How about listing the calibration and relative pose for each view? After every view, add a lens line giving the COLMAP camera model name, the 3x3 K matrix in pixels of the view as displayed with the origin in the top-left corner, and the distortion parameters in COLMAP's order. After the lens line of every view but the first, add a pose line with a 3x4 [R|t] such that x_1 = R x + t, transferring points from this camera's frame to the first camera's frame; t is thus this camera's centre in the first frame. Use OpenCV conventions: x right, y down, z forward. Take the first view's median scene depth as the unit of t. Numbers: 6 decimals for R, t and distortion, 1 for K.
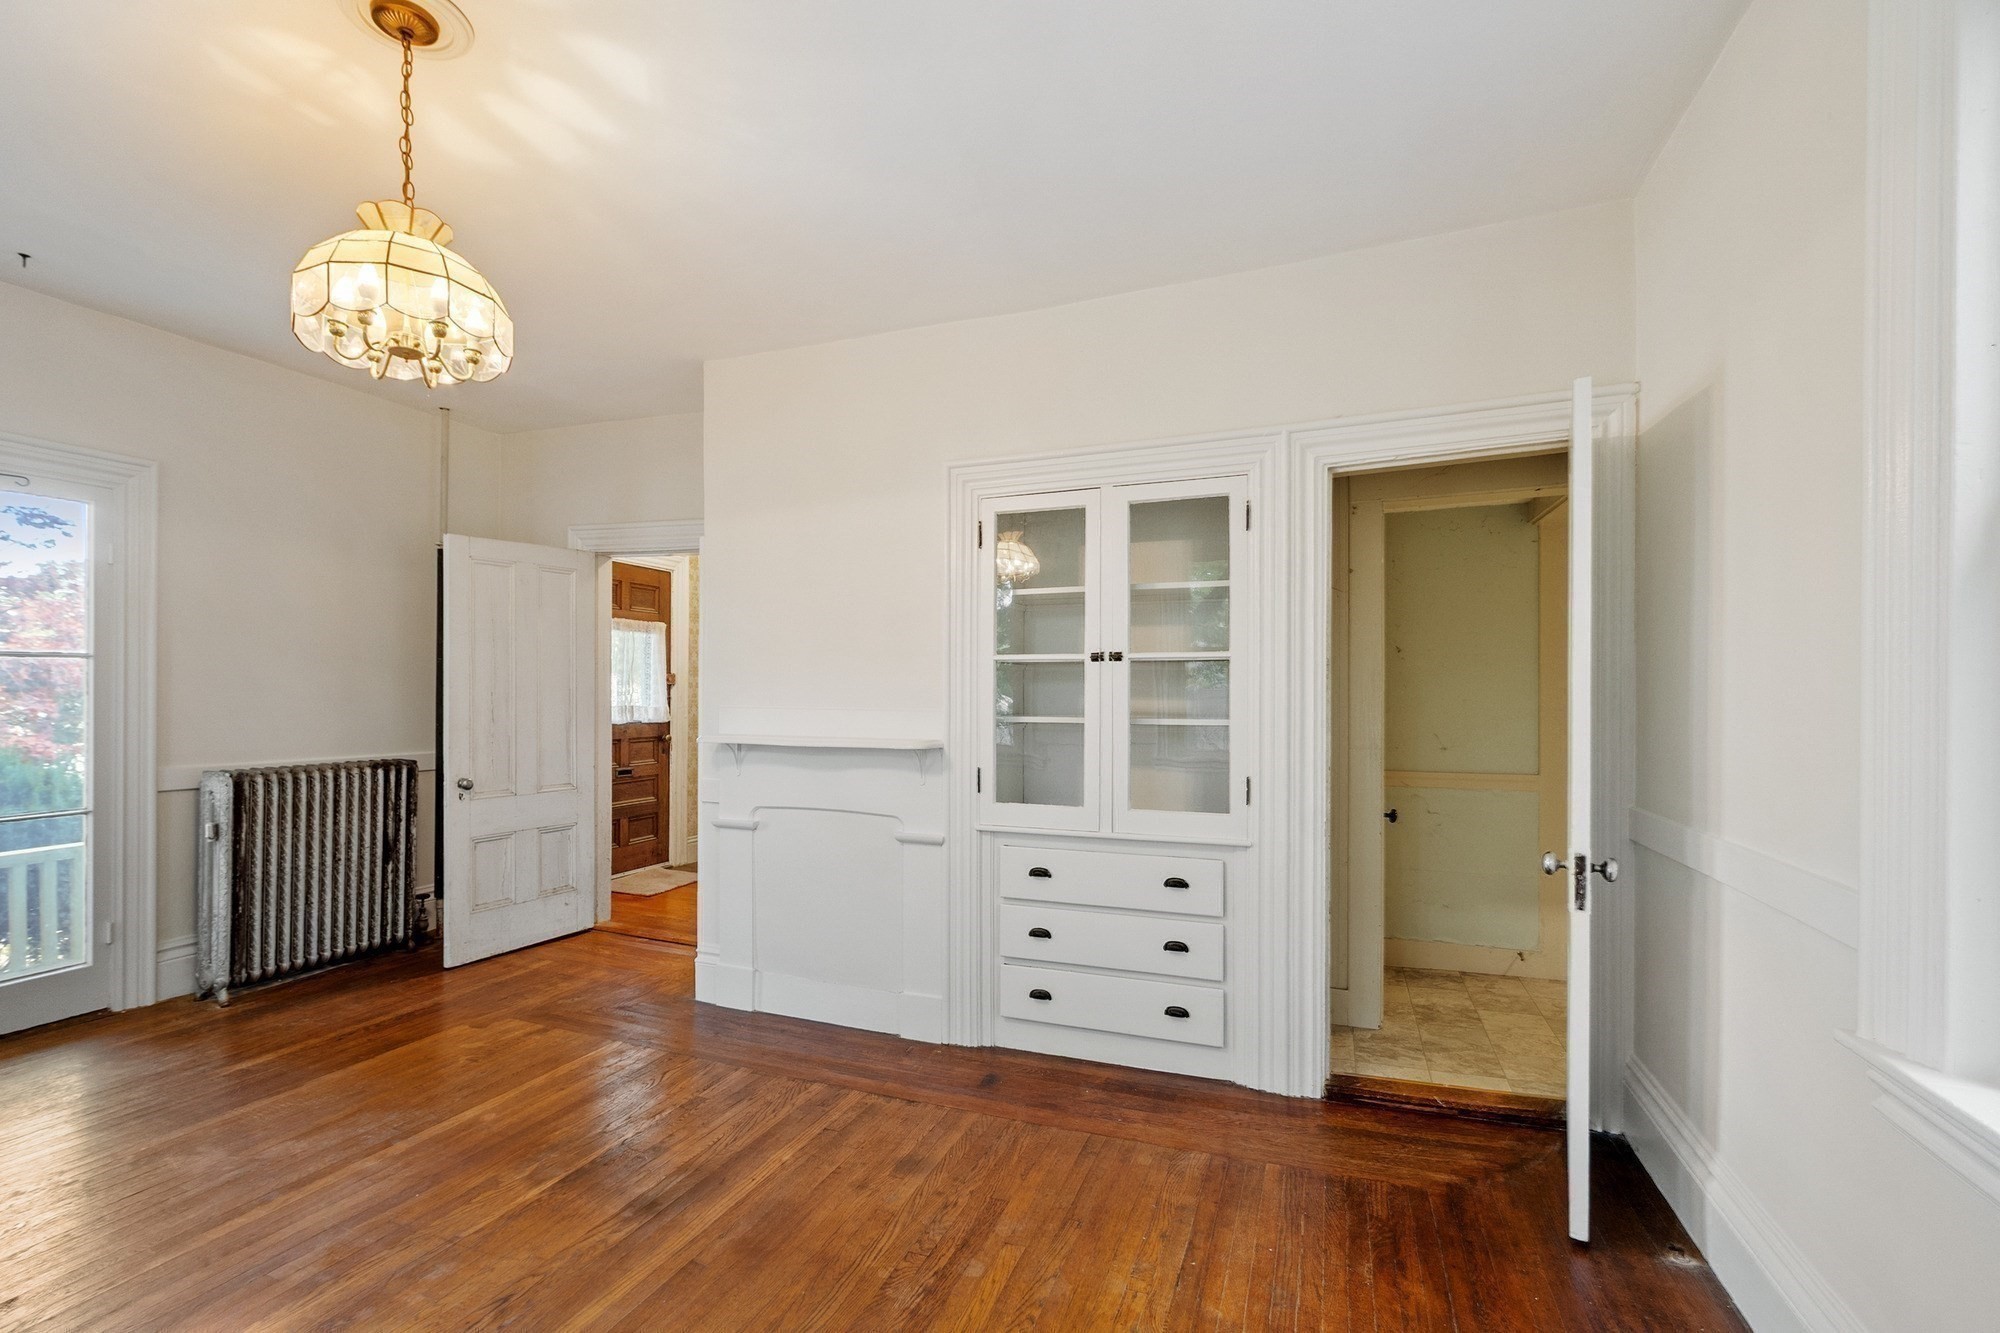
lens RADIAL K [[870.0, 0, 996.3], [0, 870.0, 684.6], [0, 0, 1]] dist [-0.000121, -0.000482]
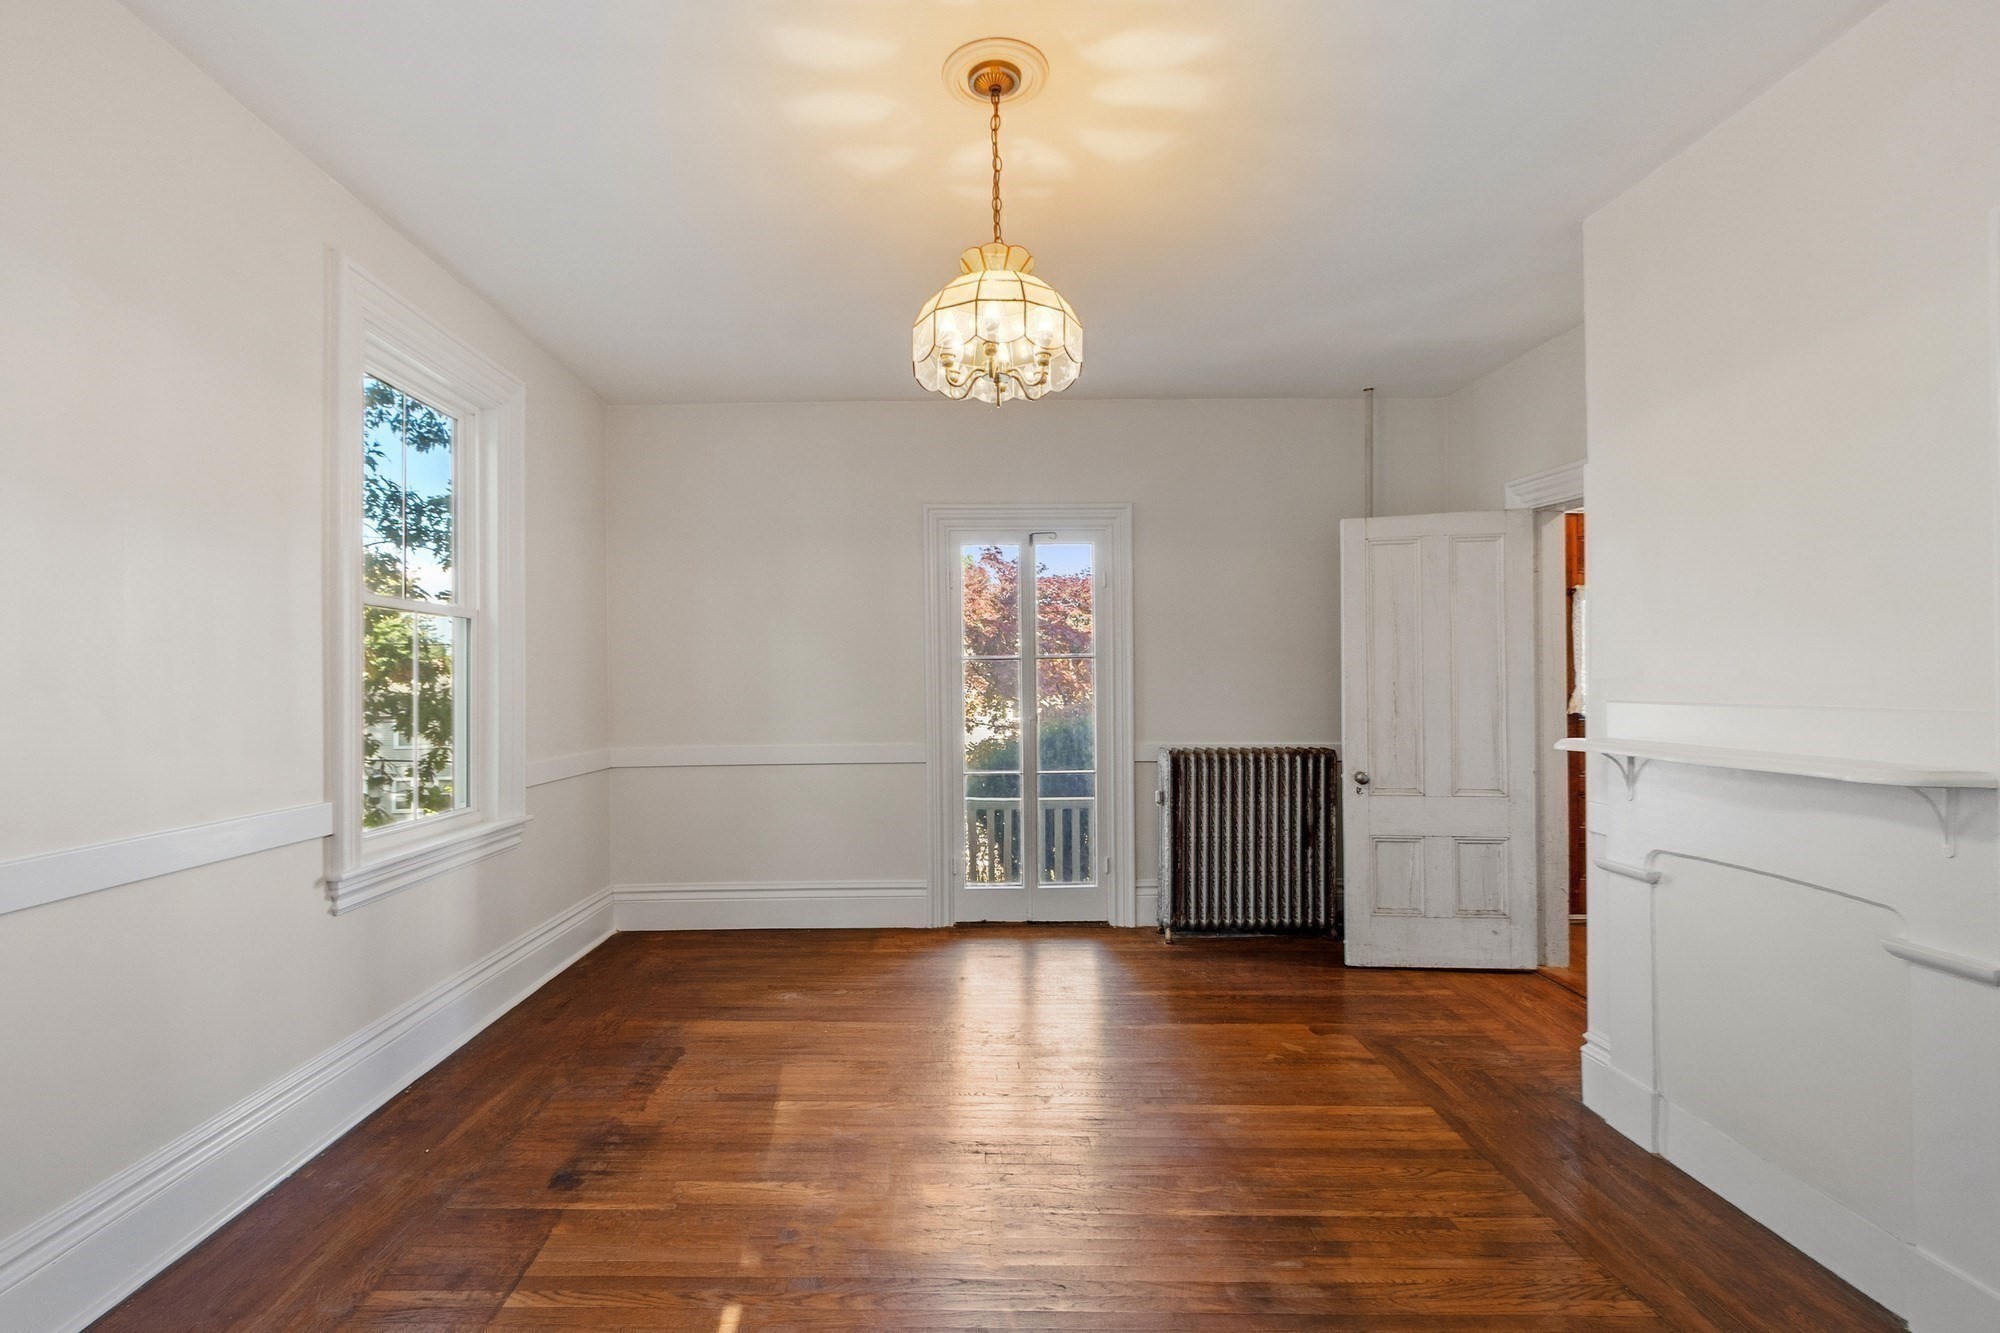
lens RADIAL K [[929.7, 0, 998.3], [0, 929.7, 675.9], [0, 0, 1]] dist [-0.000516, 0.000055]
pose [[0.371315, -0.013794, -0.928405, 0.201644], [0.014876, 0.999850, -0.008906, 0.005450], [0.928388, -0.010504, 0.371464, 0.265981]]
